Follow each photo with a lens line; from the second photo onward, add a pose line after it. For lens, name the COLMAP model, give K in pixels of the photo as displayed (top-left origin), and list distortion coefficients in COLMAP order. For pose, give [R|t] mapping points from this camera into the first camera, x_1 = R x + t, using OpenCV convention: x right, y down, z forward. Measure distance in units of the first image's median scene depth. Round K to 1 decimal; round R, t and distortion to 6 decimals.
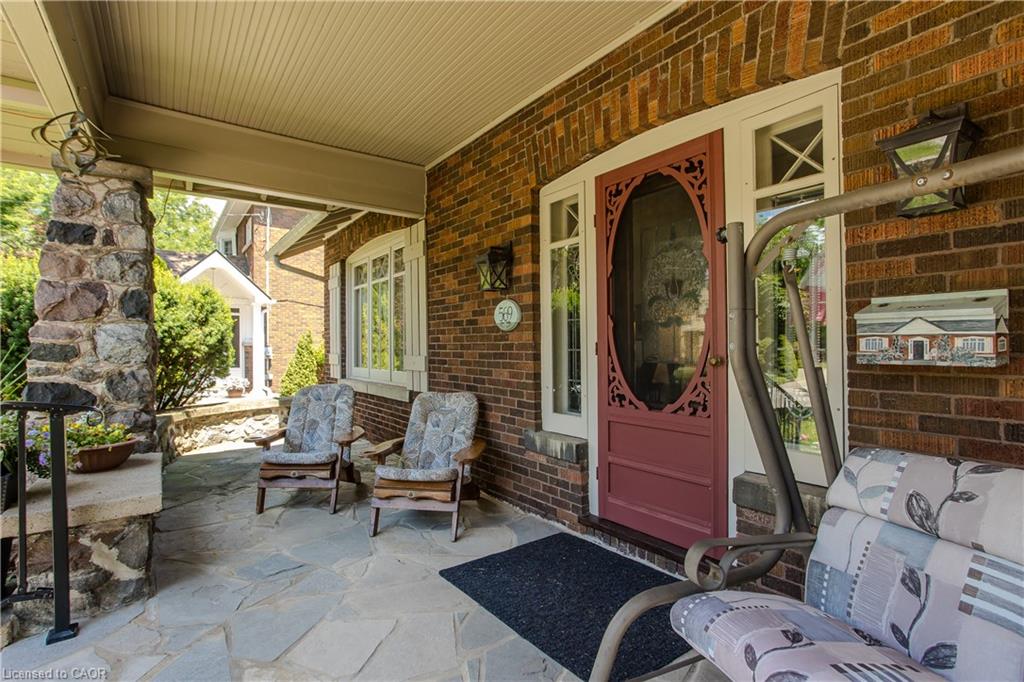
lens RADIAL K [[503.9, 0, 505.6], [0, 503.9, 341.0], [0, 0, 1]] dist [-0.057892, 0.037202]
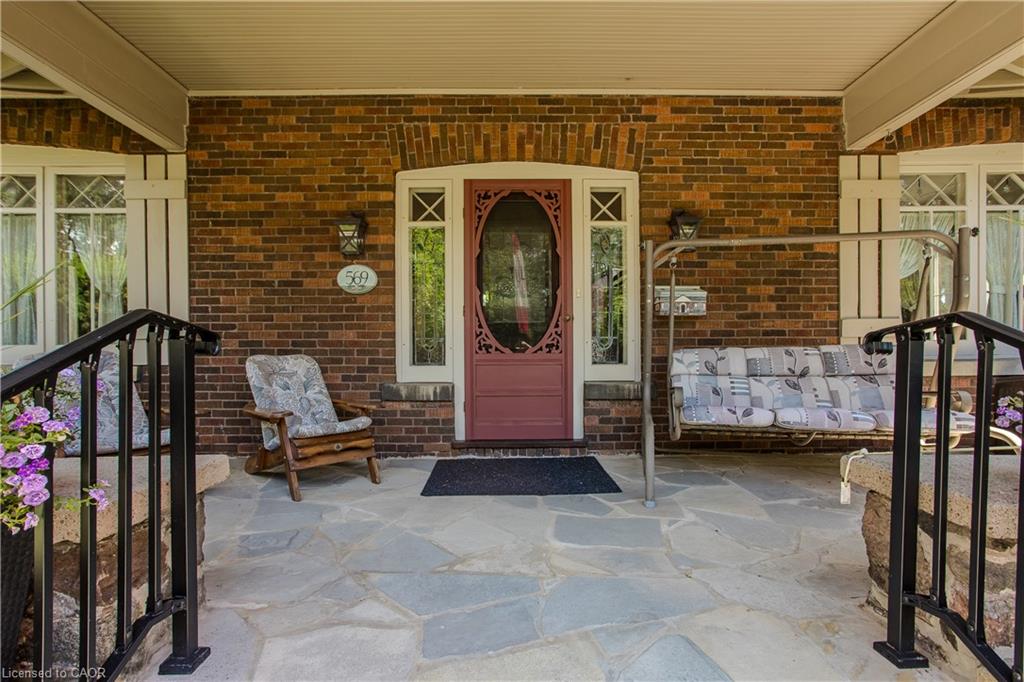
lens RADIAL K [[503.9, 0, 505.6], [0, 503.9, 341.0], [0, 0, 1]] dist [-0.057892, 0.037202]
pose [[0.568875, 0.013073, 0.822320, -0.836370], [-0.009079, 0.999913, -0.009616, 0.105771], [-0.822374, -0.001995, 0.568944, 0.170643]]
